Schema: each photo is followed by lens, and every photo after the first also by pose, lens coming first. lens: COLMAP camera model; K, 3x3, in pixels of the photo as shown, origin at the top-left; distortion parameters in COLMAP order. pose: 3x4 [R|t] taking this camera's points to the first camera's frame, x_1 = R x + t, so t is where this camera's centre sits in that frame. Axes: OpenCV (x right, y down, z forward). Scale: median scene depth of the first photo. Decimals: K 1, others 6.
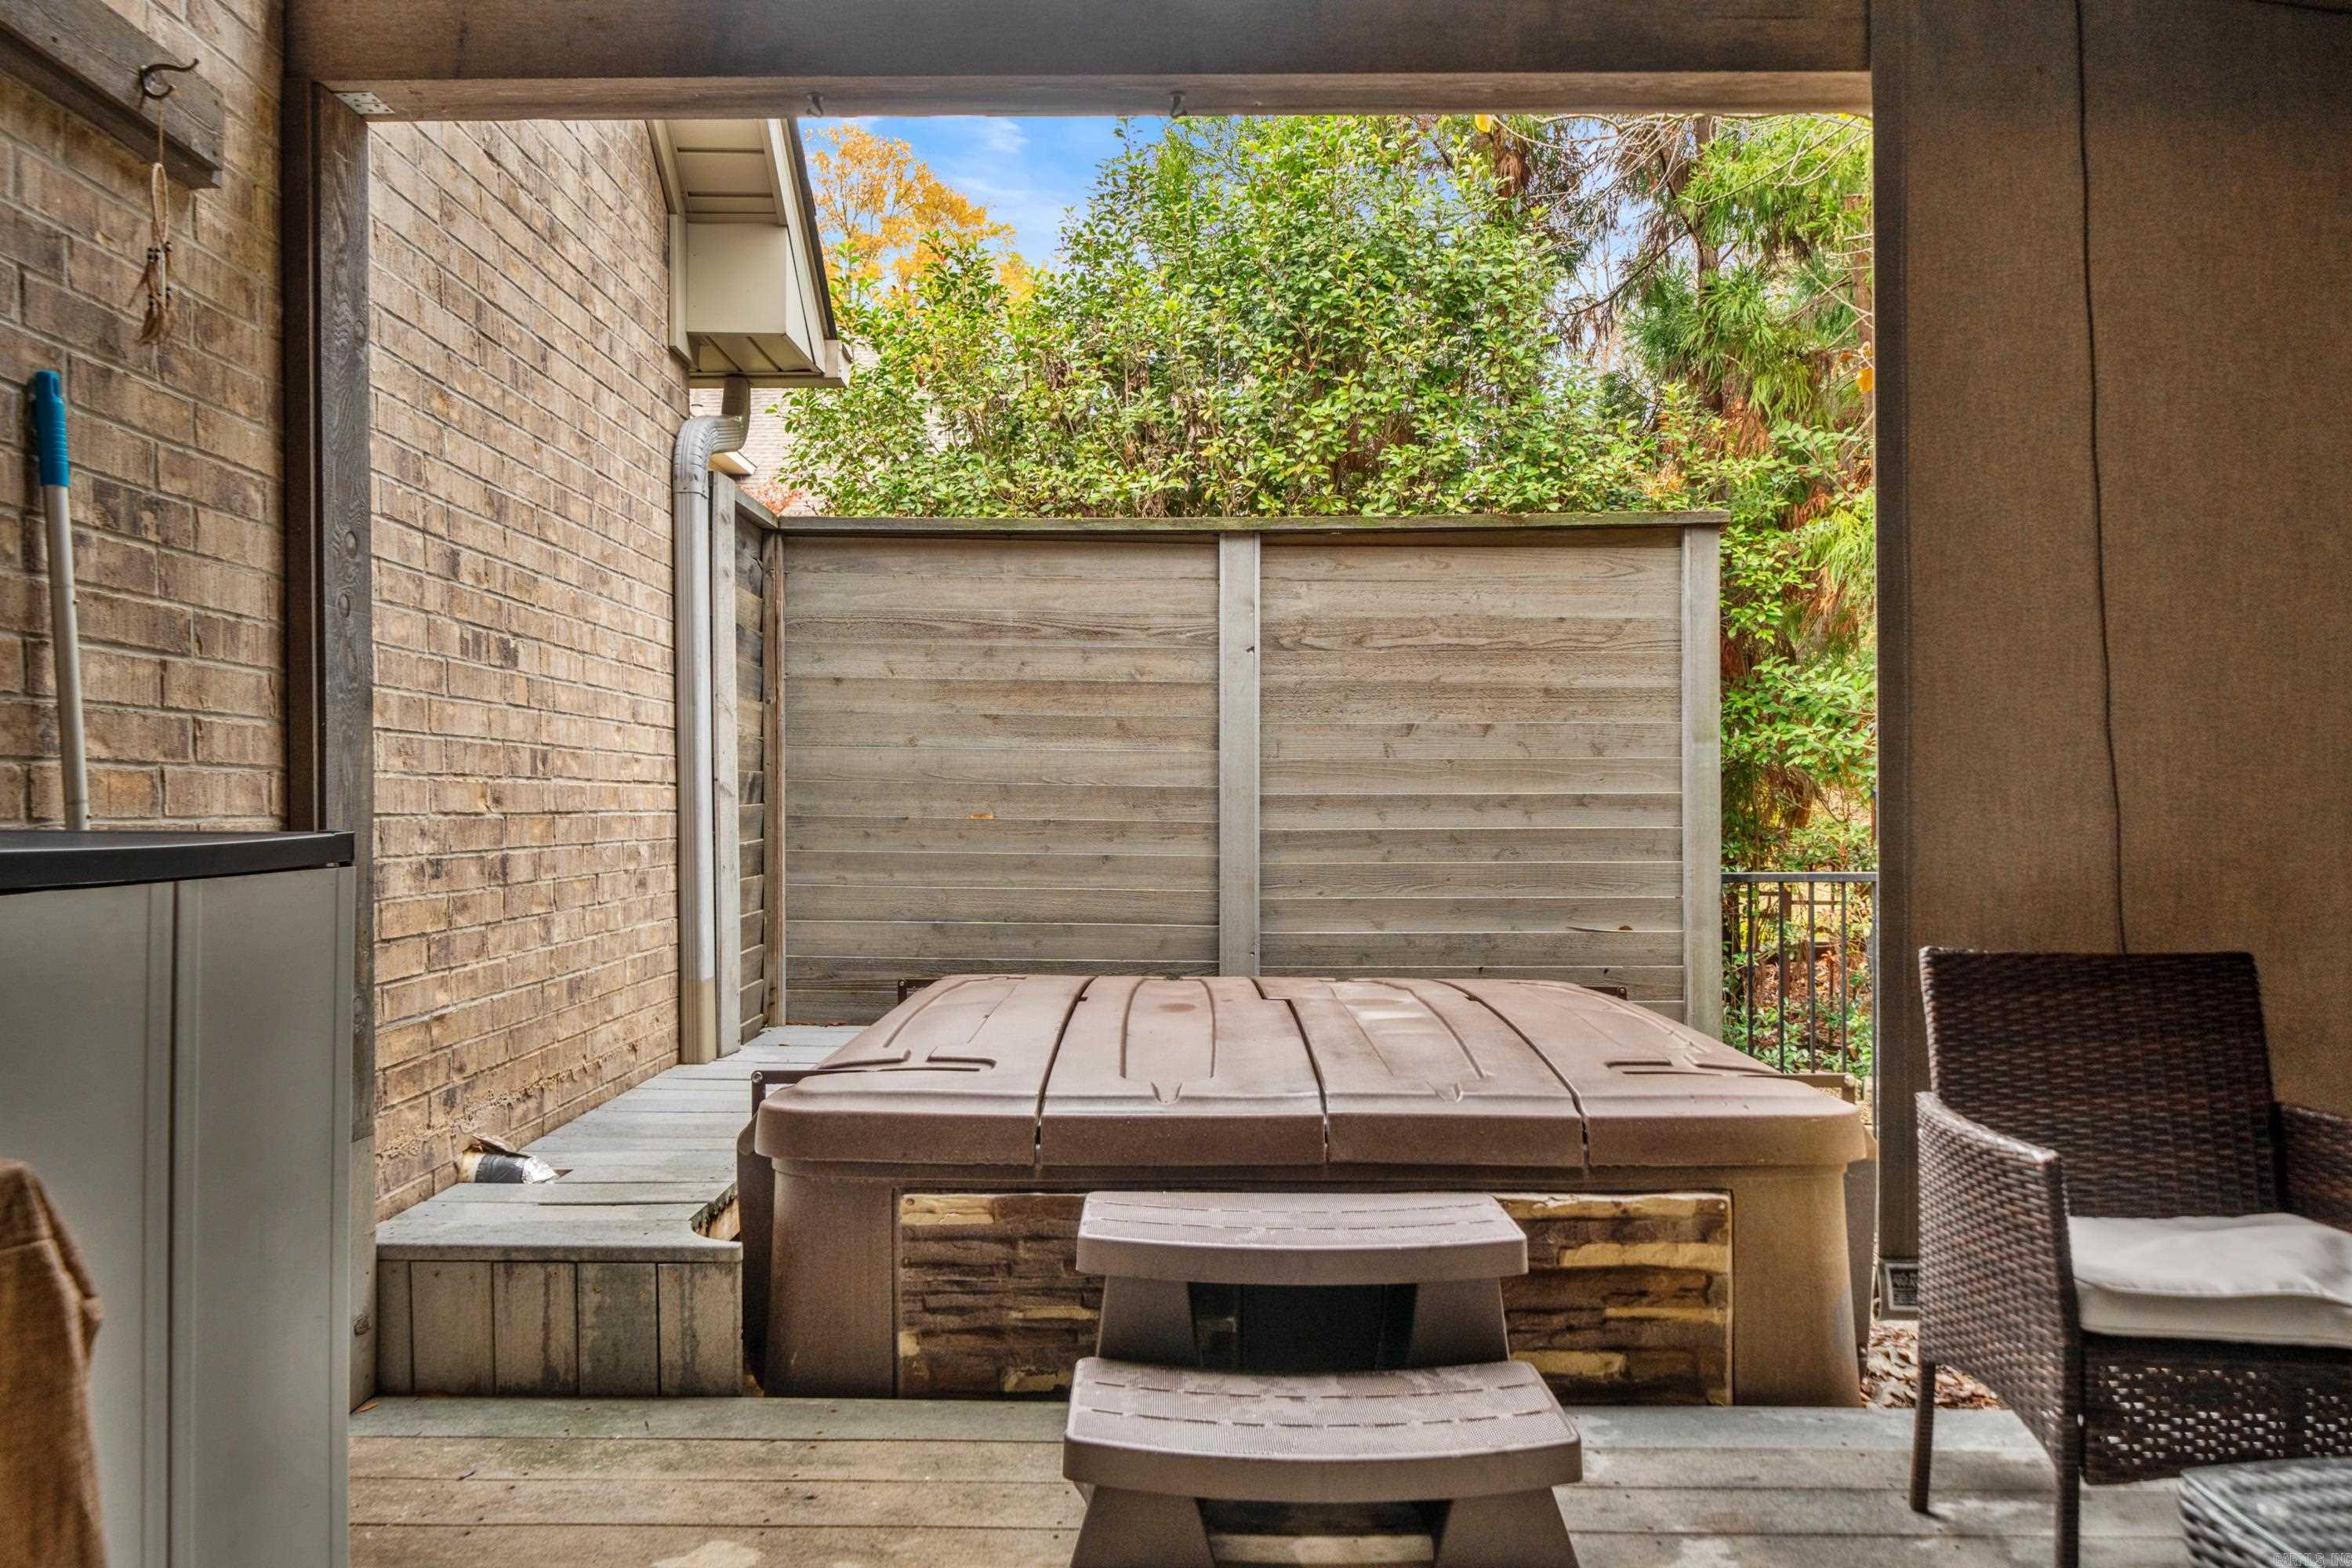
lens RADIAL K [[1532.4, 0, 1176.0], [0, 1532.4, 784.0], [0, 0, 1]] dist [0.008784, 0.002104]
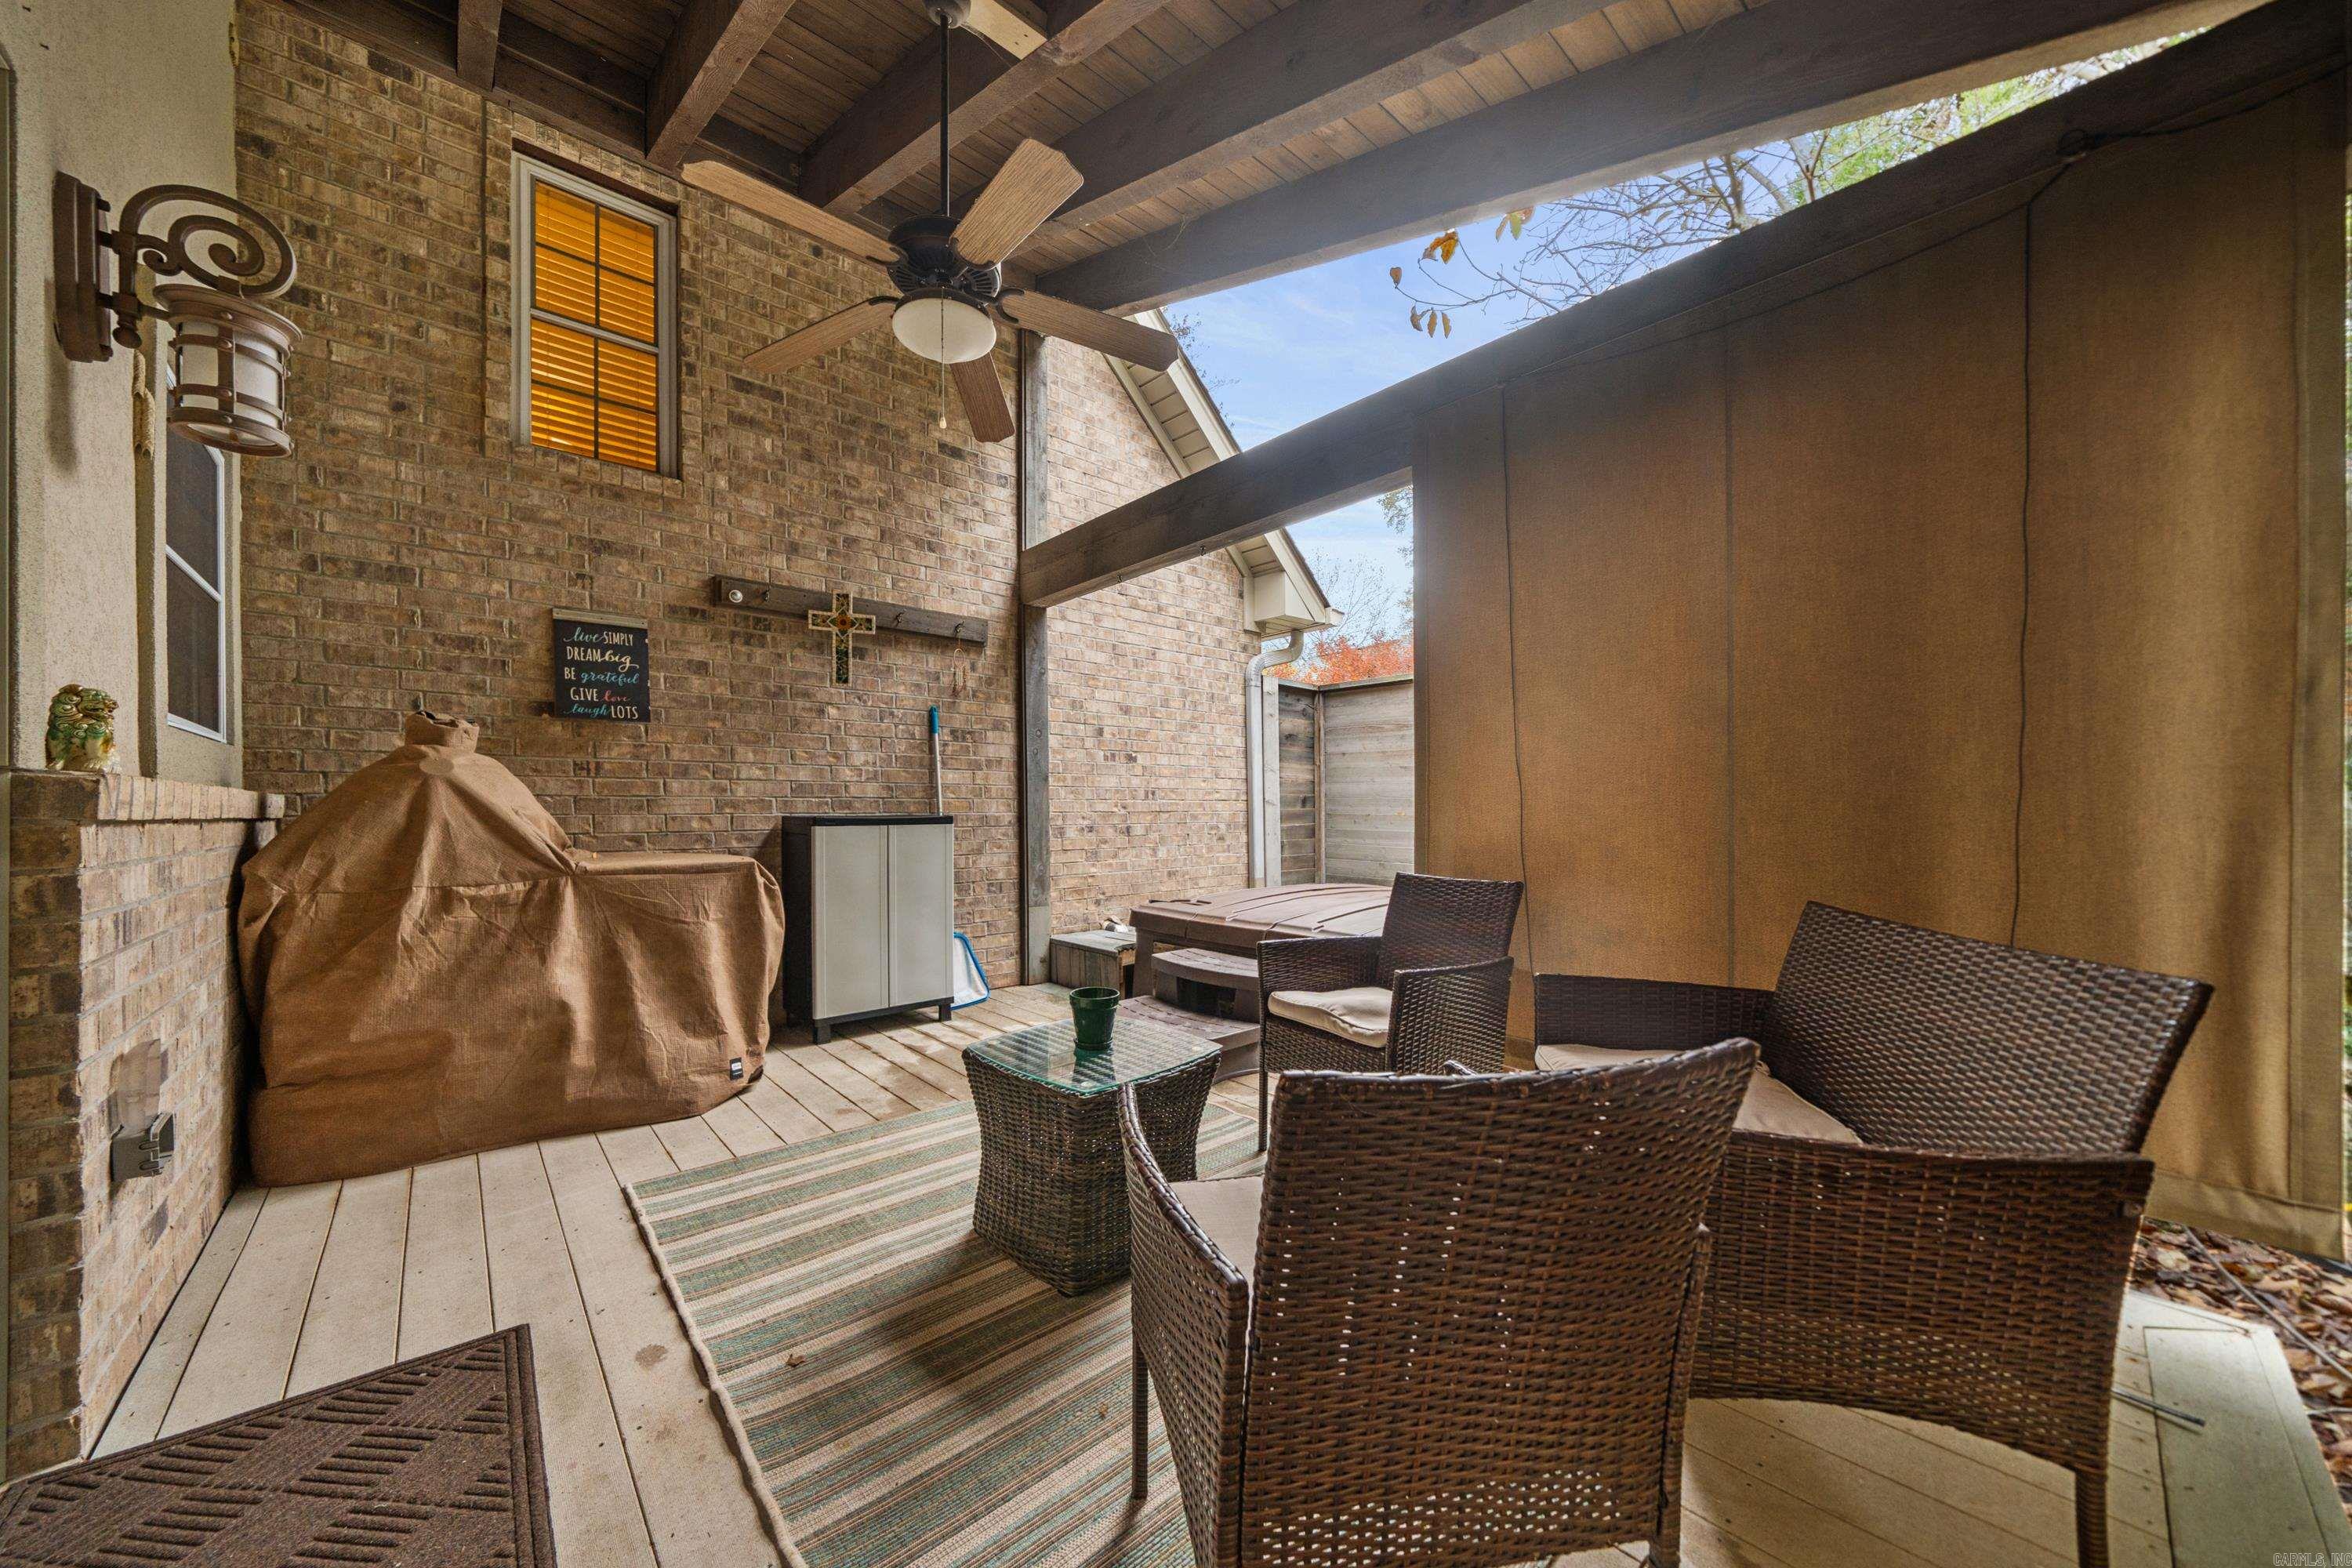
lens RADIAL K [[824.7, 0, 1176.2], [0, 824.7, 810.9], [0, 0, 1]] dist [-0.000083, -0.000006]
pose [[0.674399, -0.001788, -0.738365, 0.875254], [0.013382, 0.999862, 0.009802, 0.002913], [0.738246, -0.016491, 0.674330, -0.020557]]
